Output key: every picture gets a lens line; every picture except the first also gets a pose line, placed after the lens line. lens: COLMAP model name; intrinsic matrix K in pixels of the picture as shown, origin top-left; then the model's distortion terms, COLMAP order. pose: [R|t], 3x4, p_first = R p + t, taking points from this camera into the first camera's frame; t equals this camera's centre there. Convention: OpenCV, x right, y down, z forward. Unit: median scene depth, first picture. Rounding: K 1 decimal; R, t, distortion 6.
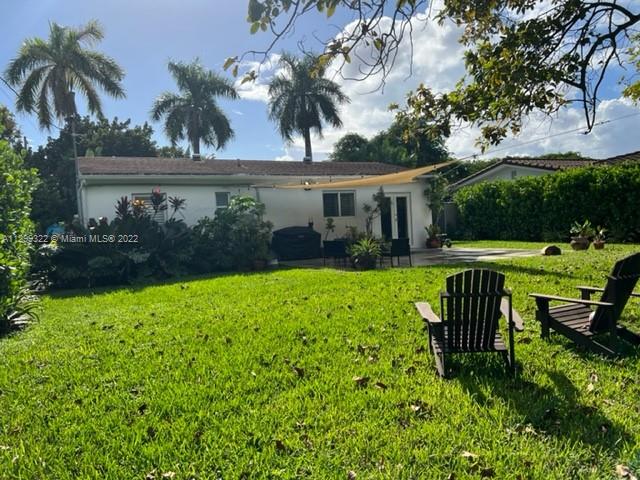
lens RADIAL K [[477.8, 0, 320.0], [0, 477.8, 240.0], [0, 0, 1]] dist [0.007582, 0.002150]
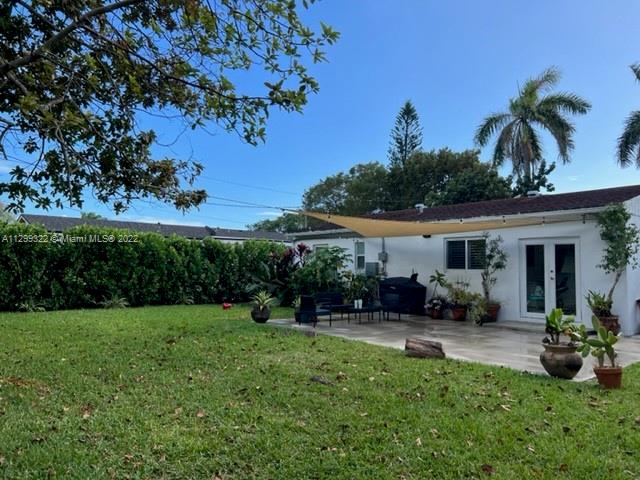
lens RADIAL K [[477.8, 0, 320.0], [0, 477.8, 240.0], [0, 0, 1]] dist [0.007582, 0.002150]
pose [[0.240165, -0.005741, -0.970715, 0.780332], [-0.055805, 0.998247, -0.019710, -0.068894], [0.969127, 0.058905, 0.239423, 0.567113]]
